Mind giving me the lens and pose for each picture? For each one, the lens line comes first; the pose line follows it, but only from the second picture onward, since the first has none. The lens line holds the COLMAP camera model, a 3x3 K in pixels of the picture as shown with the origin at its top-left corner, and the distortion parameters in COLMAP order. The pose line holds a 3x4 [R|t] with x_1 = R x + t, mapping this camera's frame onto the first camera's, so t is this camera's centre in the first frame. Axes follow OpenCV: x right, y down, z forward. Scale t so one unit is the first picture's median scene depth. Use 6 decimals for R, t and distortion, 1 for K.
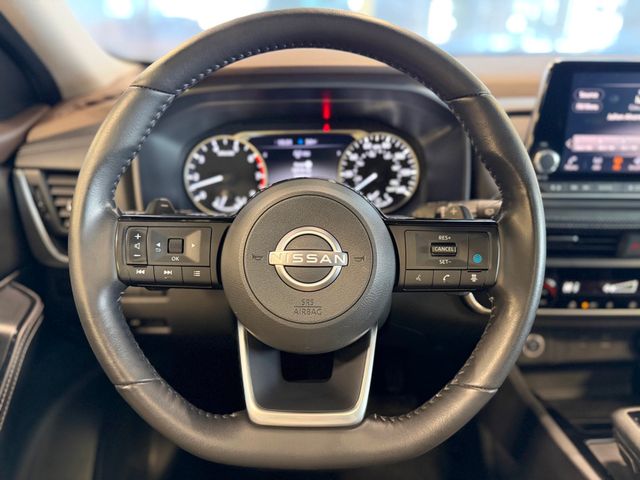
lens RADIAL K [[467.7, 0, 322.1], [0, 467.7, 241.3], [0, 0, 1]] dist [0.025473, -0.008582]
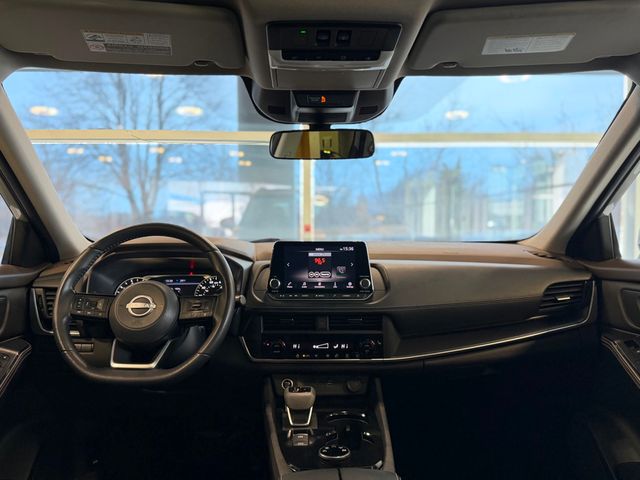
lens RADIAL K [[504.1, 0, 319.9], [0, 504.1, 240.6], [0, 0, 1]] dist [0.029460, 0.000724]
pose [[0.999994, 0.000503, 0.003281, 0.899370], [0.000776, 0.925688, -0.378286, 0.716933], [-0.003227, 0.378286, 0.925683, -1.688734]]
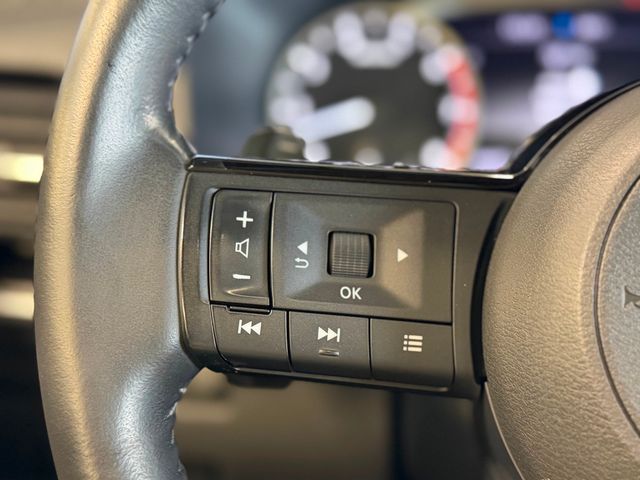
lens RADIAL K [[871.2, 0, 320.2], [0, 871.2, 240.0], [0, 0, 1]] dist [0.157861, 0.000000]
pose [[0.992108, 0.040919, -0.118521, -0.245517], [-0.047441, 0.997481, -0.052739, 0.030873], [0.116065, 0.057946, 0.991550, 0.370863]]
